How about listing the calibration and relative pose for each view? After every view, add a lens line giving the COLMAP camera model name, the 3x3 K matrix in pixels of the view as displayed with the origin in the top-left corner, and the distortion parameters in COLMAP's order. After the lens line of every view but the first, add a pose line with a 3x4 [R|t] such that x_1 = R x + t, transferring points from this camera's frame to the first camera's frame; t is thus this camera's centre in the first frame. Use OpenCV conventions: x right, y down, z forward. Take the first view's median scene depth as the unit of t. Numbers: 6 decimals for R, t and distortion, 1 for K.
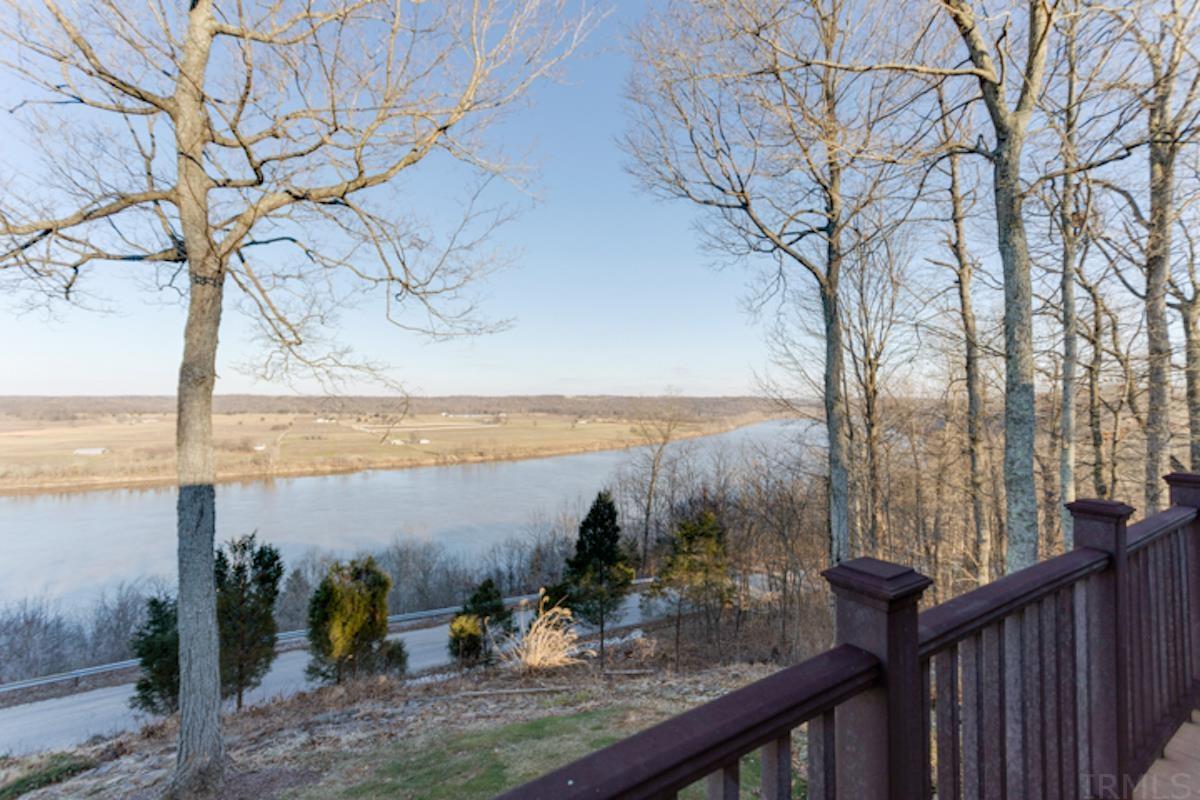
lens RADIAL K [[552.2, 0, 599.9], [0, 552.2, 393.3], [0, 0, 1]] dist [0.012564, 0.008341]
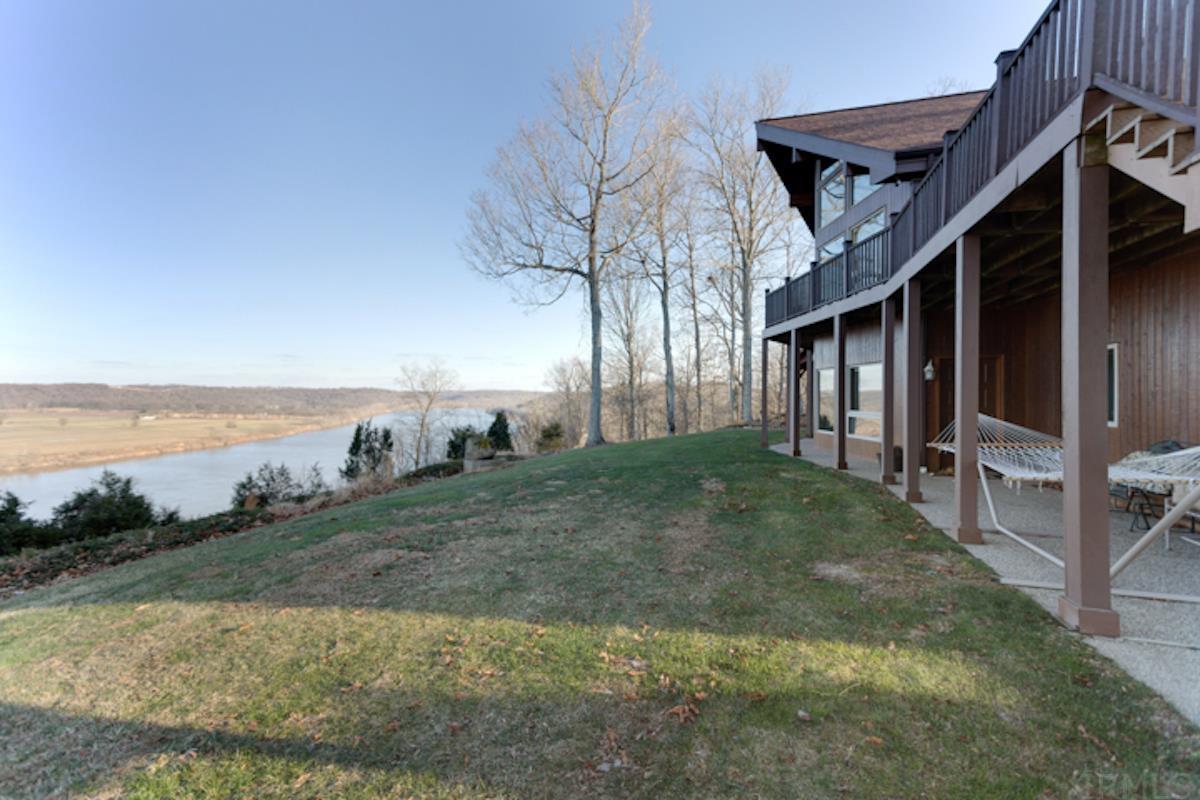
lens RADIAL K [[552.2, 0, 599.9], [0, 552.2, 393.3], [0, 0, 1]] dist [0.012564, 0.008341]
pose [[0.784088, 0.003561, 0.620640, -0.741462], [-0.011270, 0.999900, 0.008500, 0.109049], [-0.620548, -0.013659, 0.784050, -0.395337]]
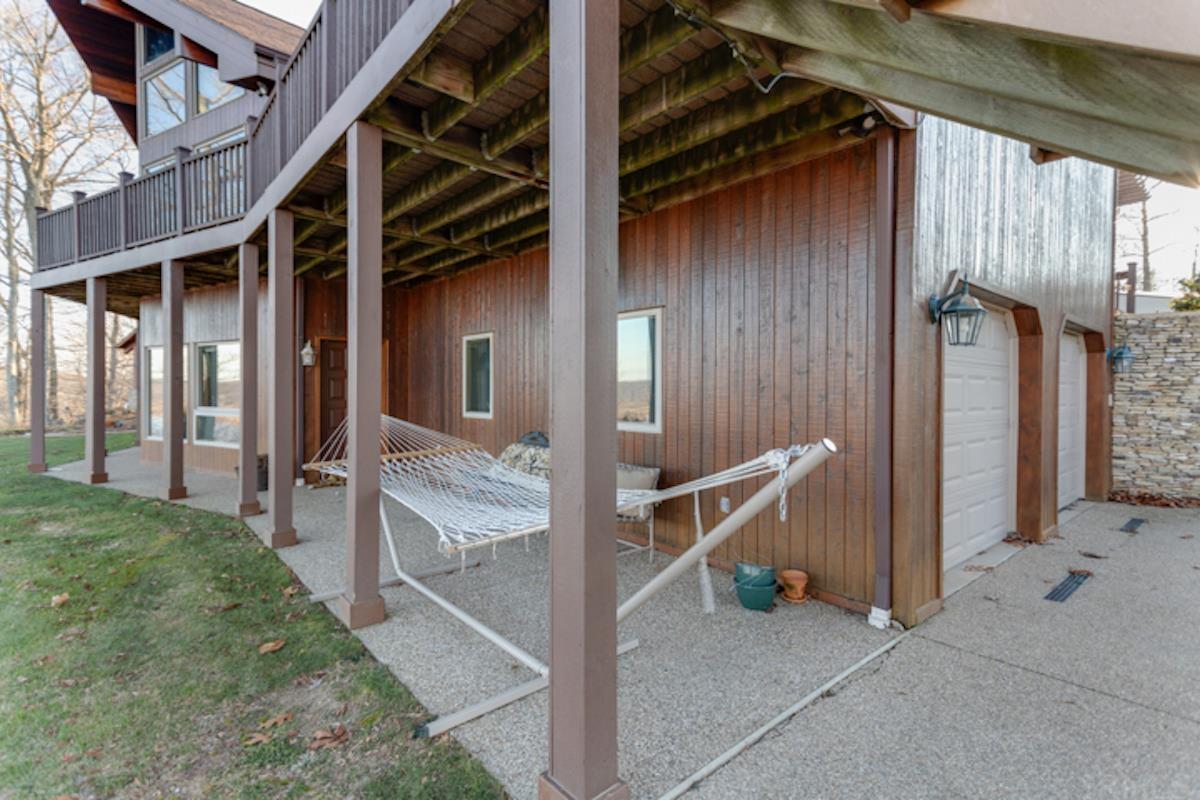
lens RADIAL K [[552.2, 0, 599.9], [0, 552.2, 393.3], [0, 0, 1]] dist [0.012564, 0.008341]
pose [[-0.117103, -0.010838, 0.993061, -0.650543], [-0.019480, 0.999773, 0.008614, 0.109603], [-0.992929, -0.018336, -0.117288, -0.361096]]
